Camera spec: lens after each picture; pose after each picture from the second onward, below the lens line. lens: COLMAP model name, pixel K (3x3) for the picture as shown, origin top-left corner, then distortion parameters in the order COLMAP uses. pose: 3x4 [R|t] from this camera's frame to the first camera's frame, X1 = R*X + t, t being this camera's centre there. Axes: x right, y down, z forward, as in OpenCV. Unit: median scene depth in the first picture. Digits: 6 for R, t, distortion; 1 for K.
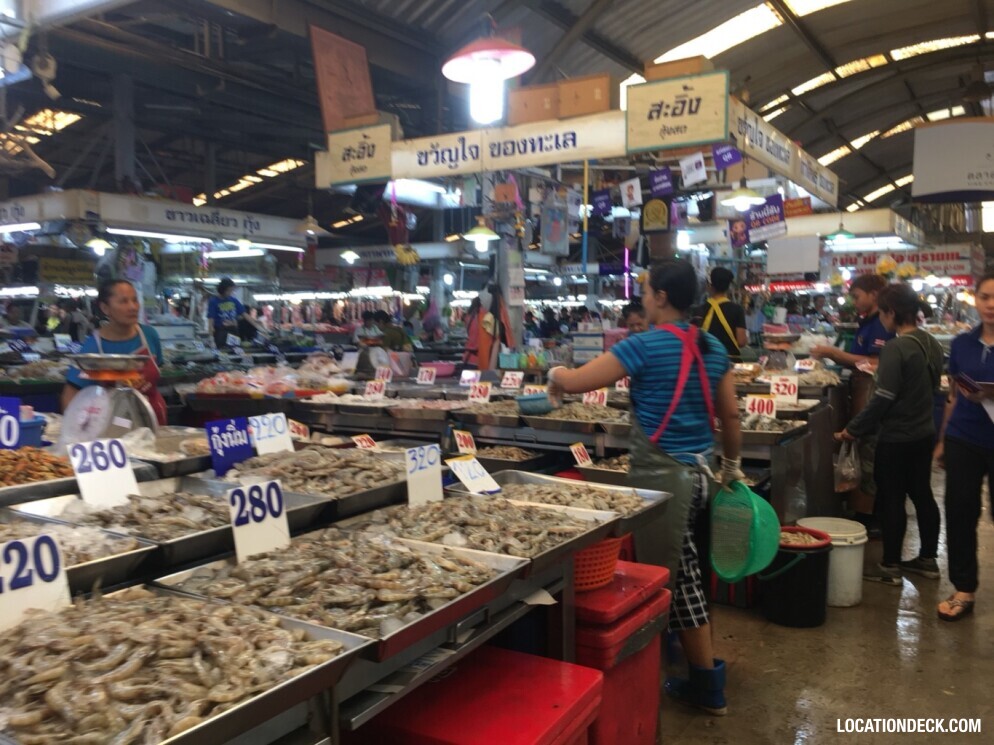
lens RADIAL K [[845.2, 0, 499.7], [0, 845.2, 369.3], [0, 0, 1]] dist [0.071997, -0.097884]
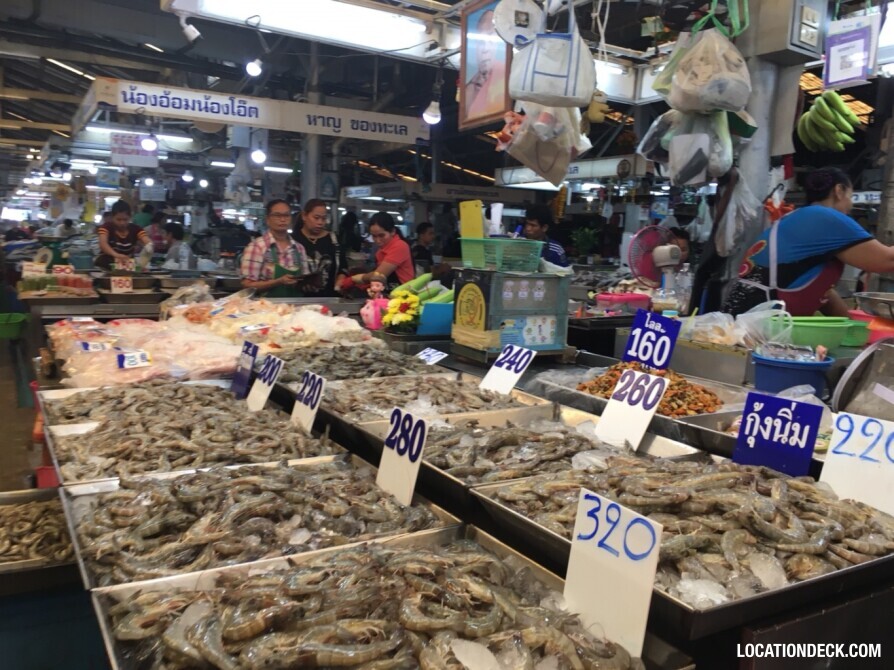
lens RADIAL K [[760.2, 0, 449.5], [0, 760.2, 332.2], [0, 0, 1]] dist [0.071997, -0.097884]
pose [[-0.446583, 0.079279, -0.891223, 0.285769], [-0.098302, 0.985690, 0.136941, -0.041401], [0.889326, 0.148765, -0.432399, 1.041646]]
